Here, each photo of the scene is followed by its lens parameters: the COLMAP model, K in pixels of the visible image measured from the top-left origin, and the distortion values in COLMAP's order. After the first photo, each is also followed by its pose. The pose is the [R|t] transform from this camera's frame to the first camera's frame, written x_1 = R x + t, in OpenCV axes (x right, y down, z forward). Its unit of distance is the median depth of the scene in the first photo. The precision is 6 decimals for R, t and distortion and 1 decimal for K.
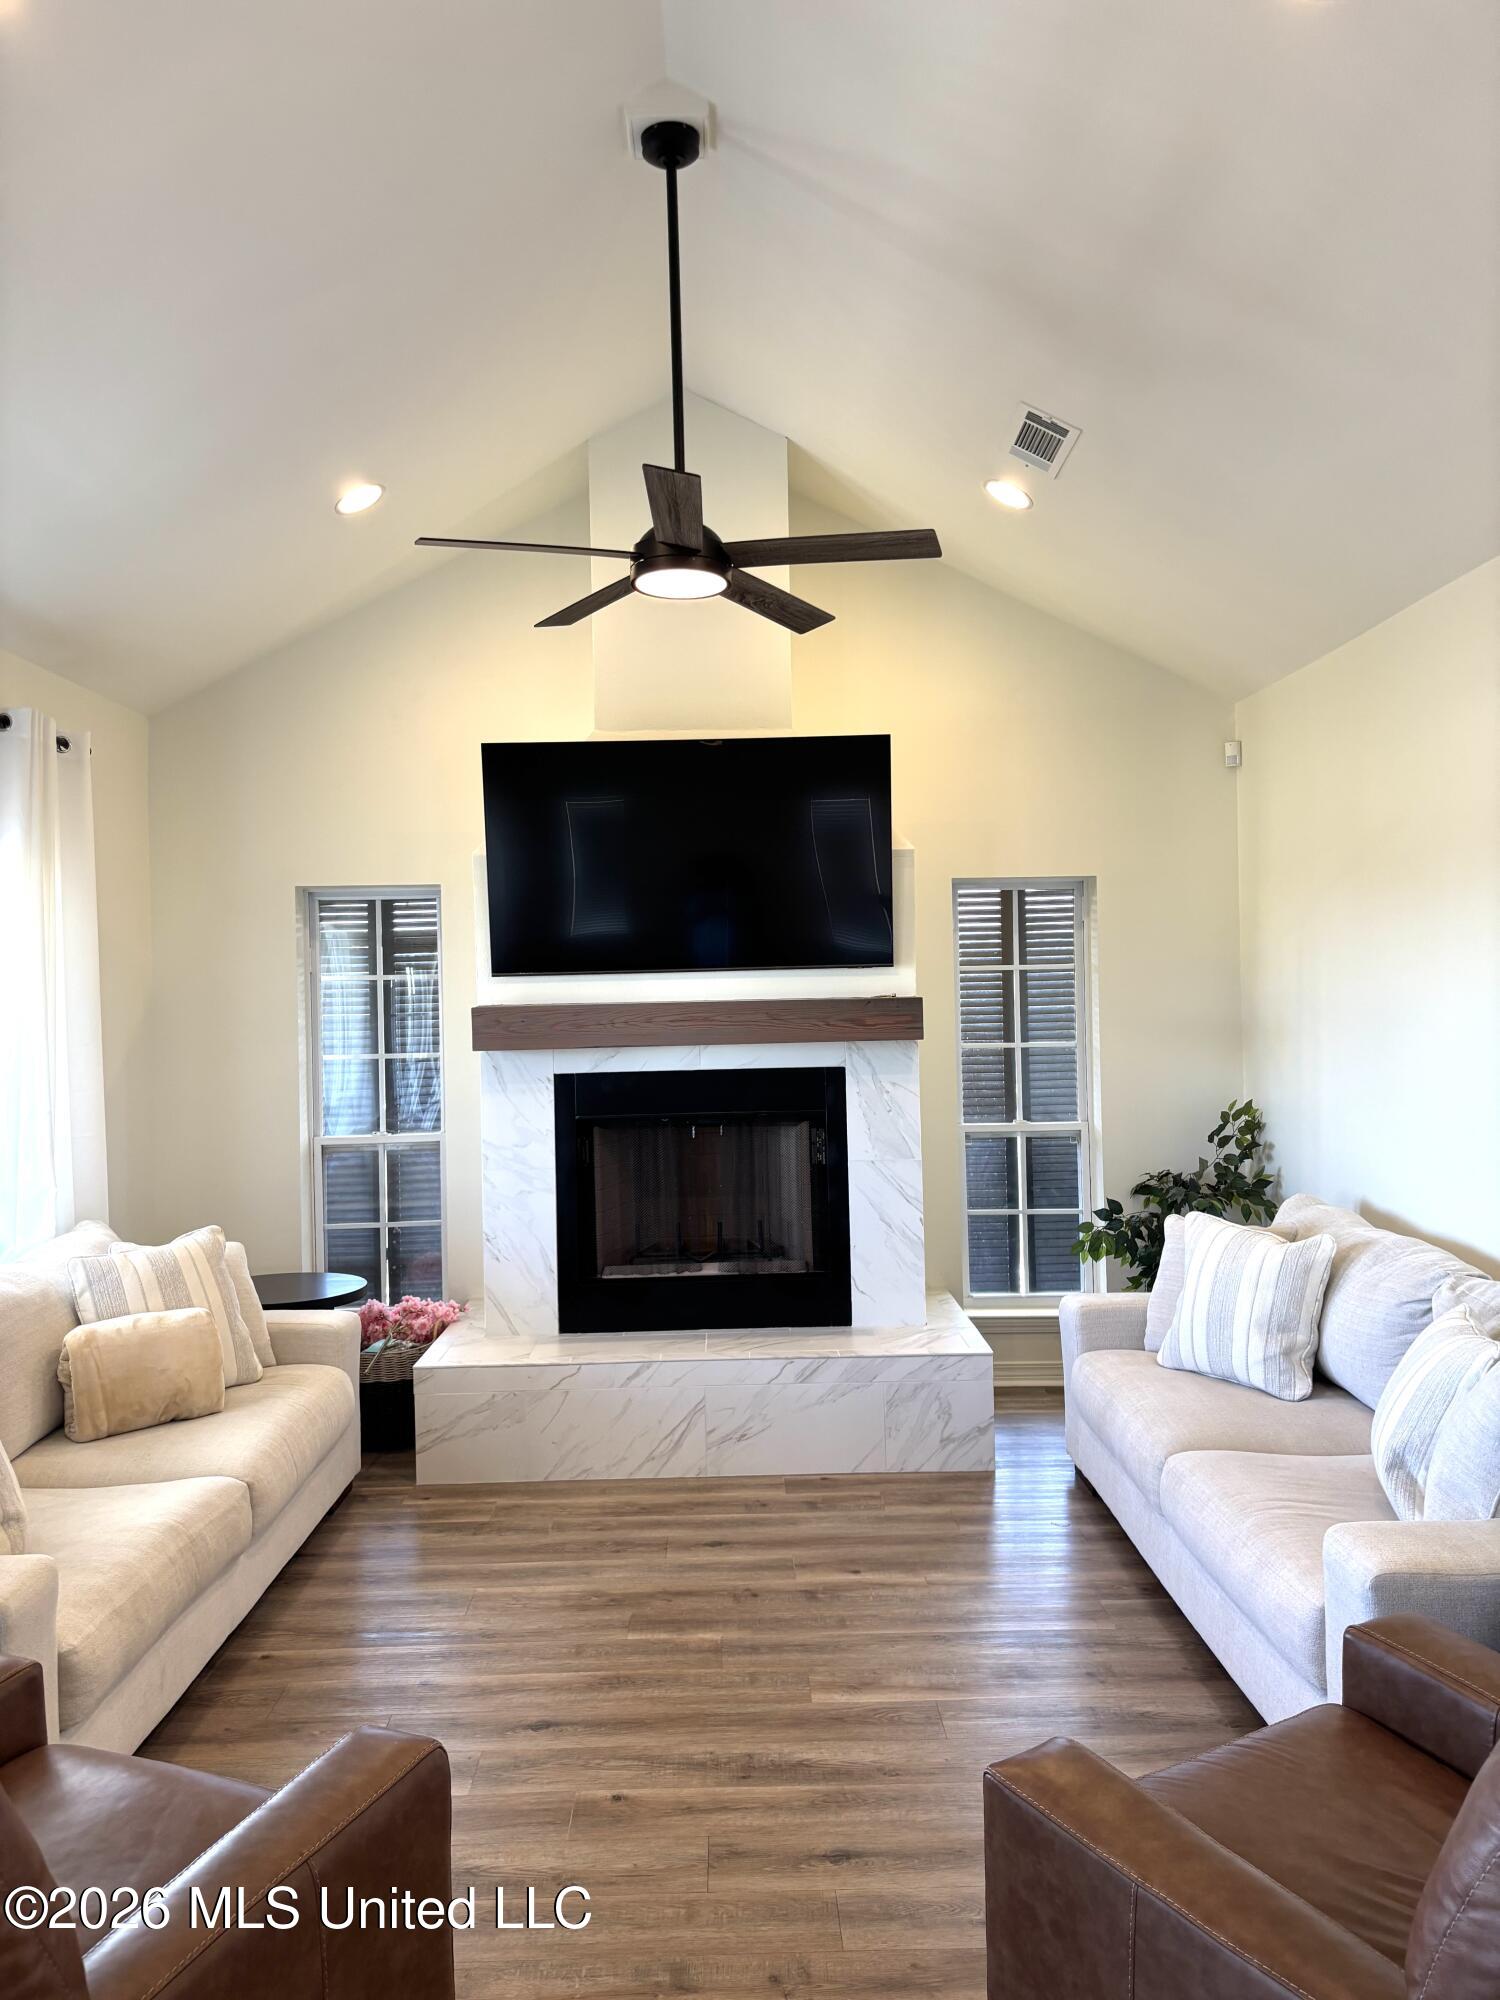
lens RADIAL K [[1496.8, 0, 743.3], [0, 1496.8, 981.6], [0, 0, 1]] dist [0.046340, -0.031733]
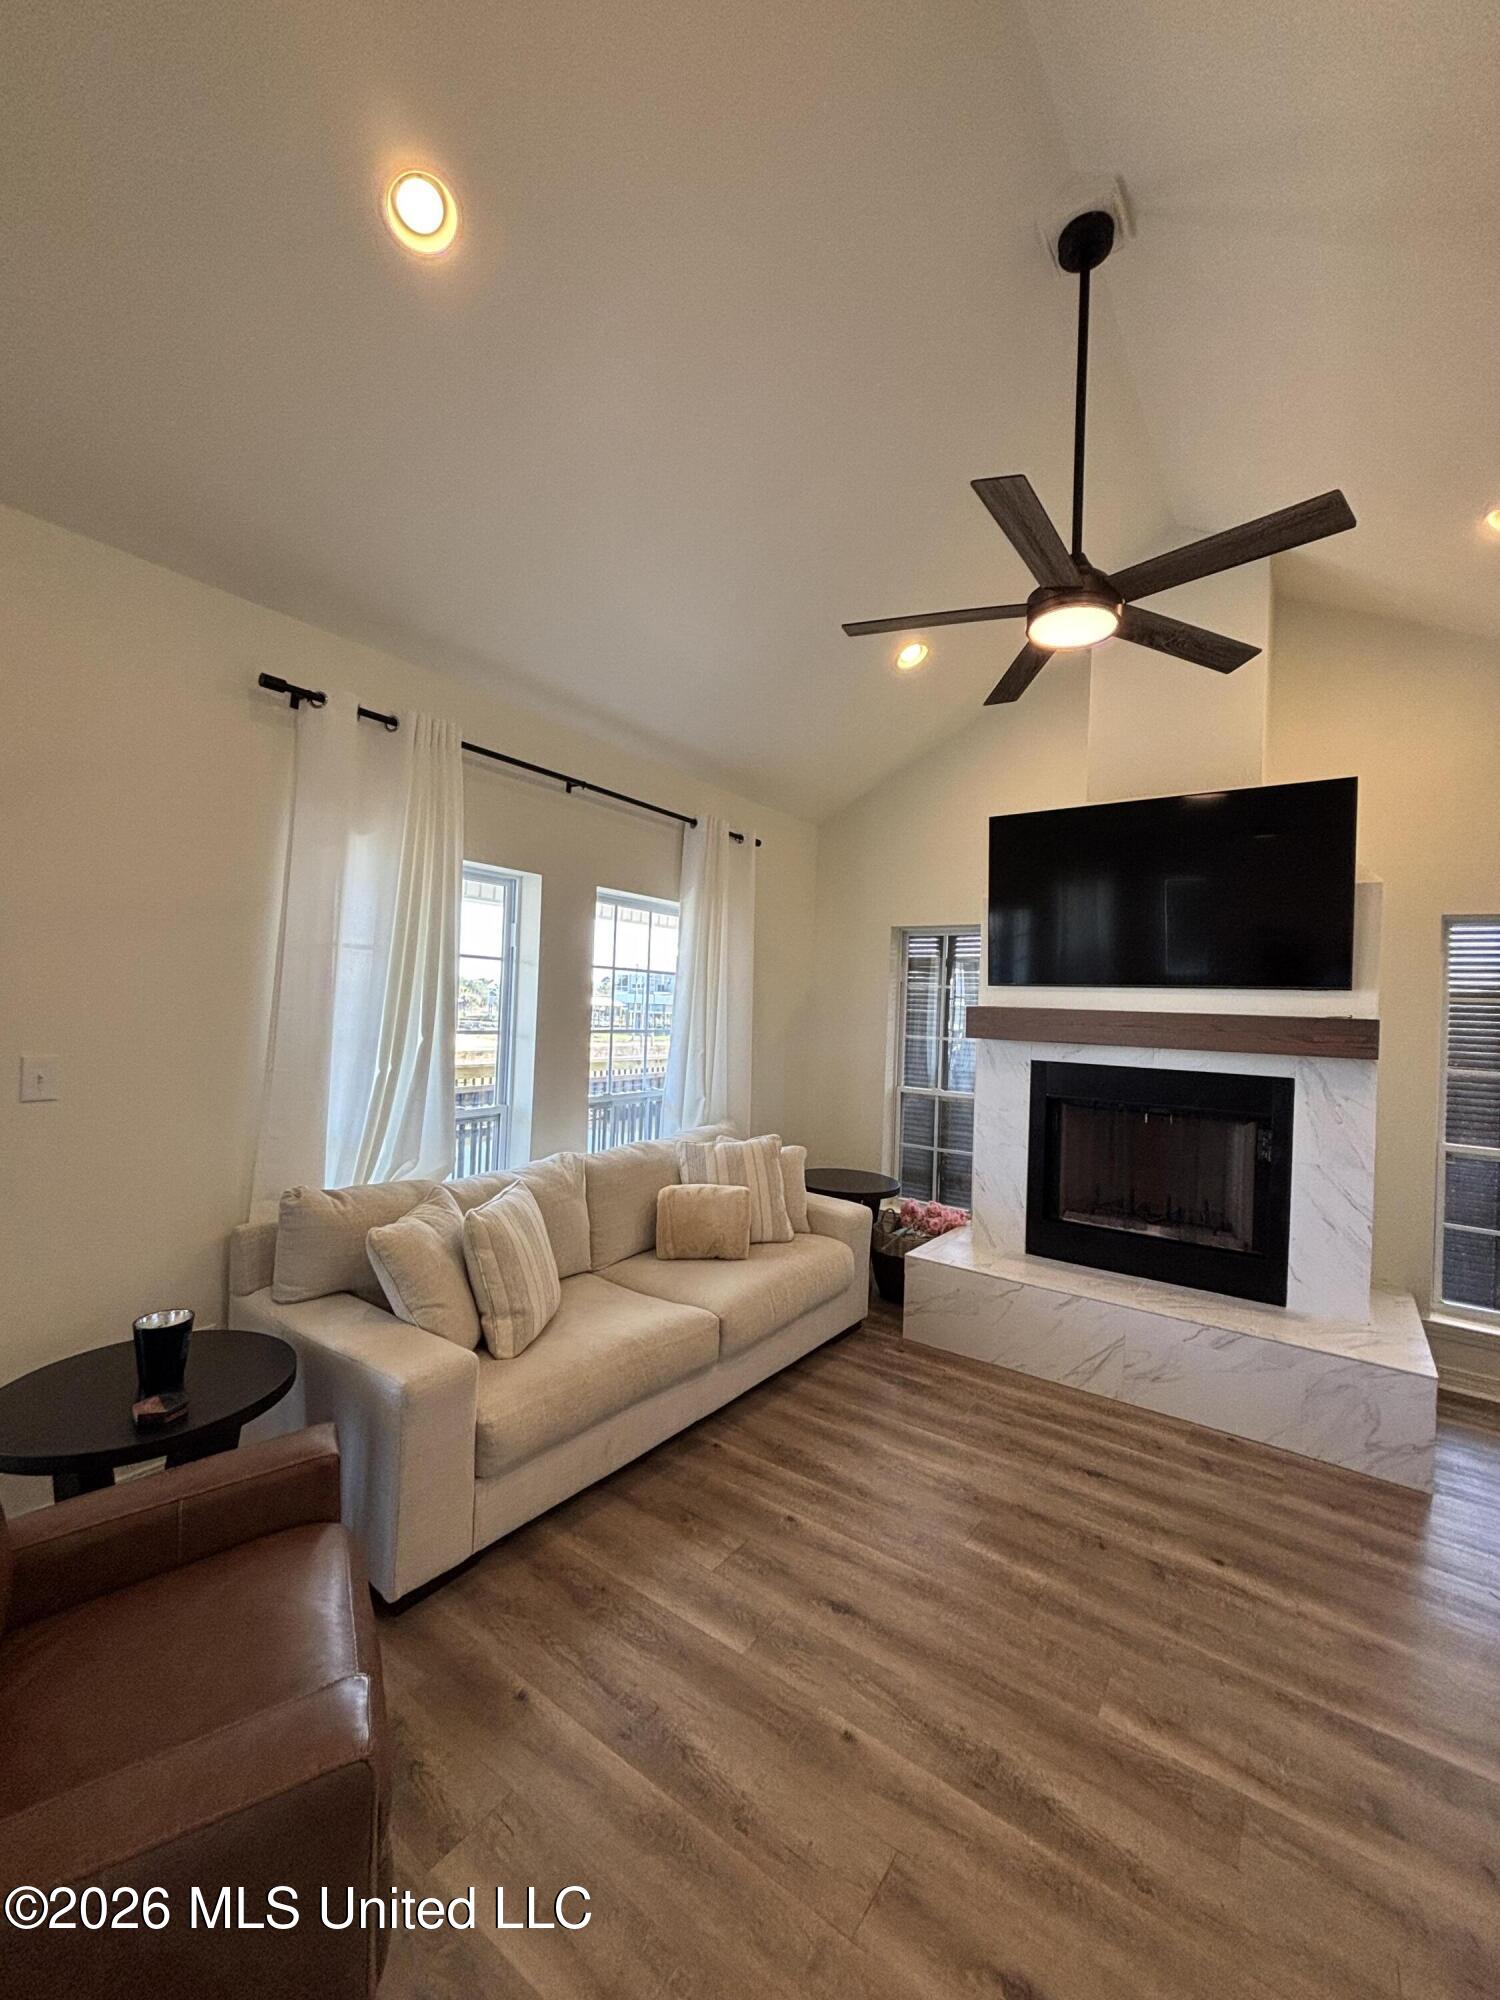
lens RADIAL K [[803.1, 0, 752.3], [0, 803.1, 996.0], [0, 0, 1]] dist [-0.000859, 0.000468]
pose [[0.807883, 0.047662, -0.587413, 0.102103], [-0.052086, 0.998598, 0.009389, 0.012034], [0.587037, 0.023011, 0.809233, 0.300721]]
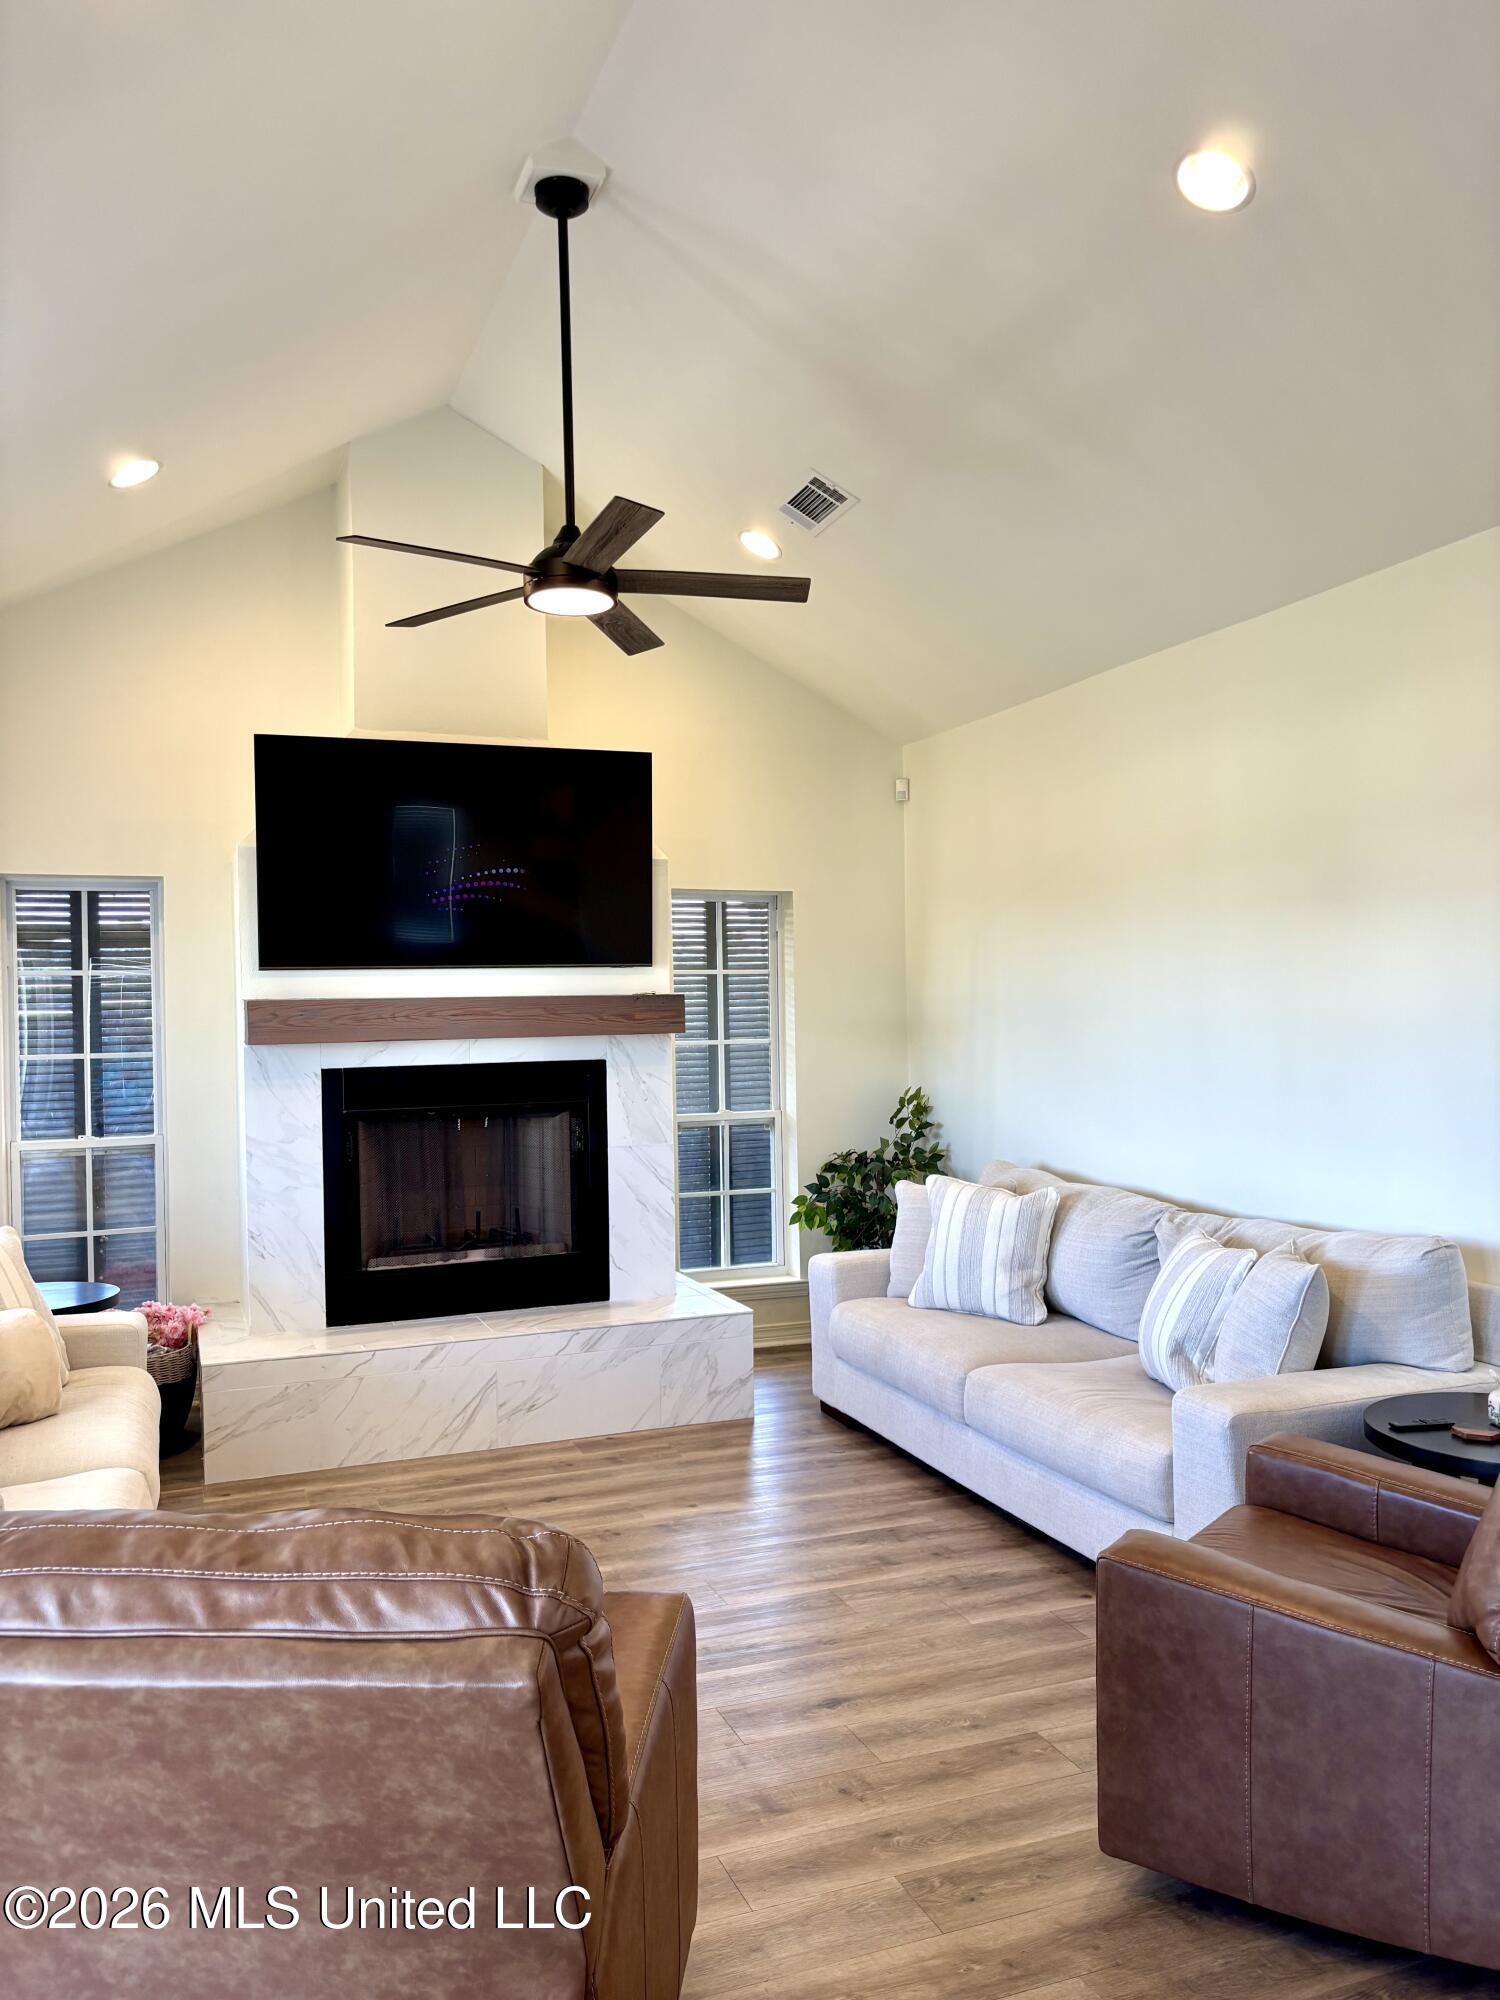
lens RADIAL K [[1496.8, 0, 741.2], [0, 1496.8, 999.9], [0, 0, 1]] dist [0.046340, -0.031733]
pose [[0.939498, 0.007109, 0.342480, -0.232398], [-0.006375, 0.999974, -0.003269, 0.019256], [-0.342495, 0.000888, 0.939519, -0.045973]]
